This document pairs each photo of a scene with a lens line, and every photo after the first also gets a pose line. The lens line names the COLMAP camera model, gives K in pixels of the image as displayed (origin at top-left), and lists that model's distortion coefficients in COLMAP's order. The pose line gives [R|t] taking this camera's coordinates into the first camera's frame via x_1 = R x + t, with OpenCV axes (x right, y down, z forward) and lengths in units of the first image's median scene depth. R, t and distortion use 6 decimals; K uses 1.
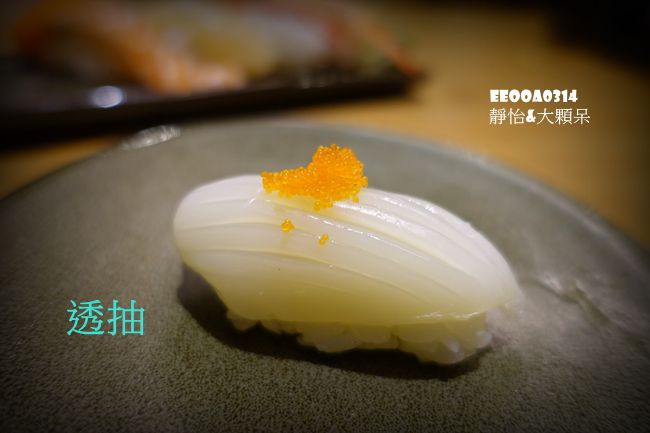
lens RADIAL K [[439.3, 0, 325.1], [0, 439.3, 218.9], [0, 0, 1]] dist [0.003766, -0.001384]
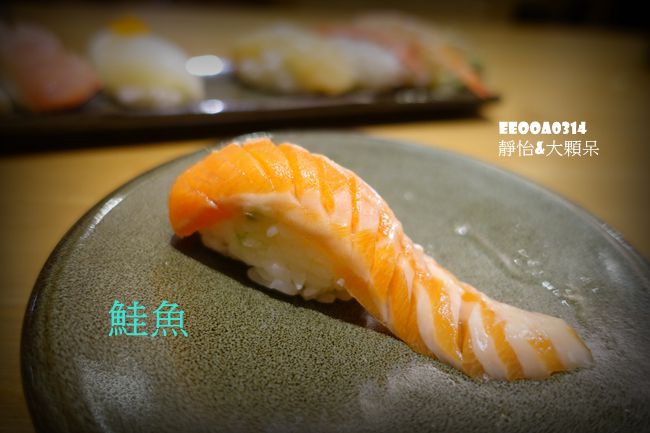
lens RADIAL K [[439.3, 0, 319.9], [0, 439.3, 214.4], [0, 0, 1]] dist [0.003766, -0.001384]
pose [[0.977793, 0.092602, -0.188007, 0.138542], [-0.099731, 0.994597, -0.028802, 0.064312], [0.184324, 0.046913, 0.981745, -0.321896]]
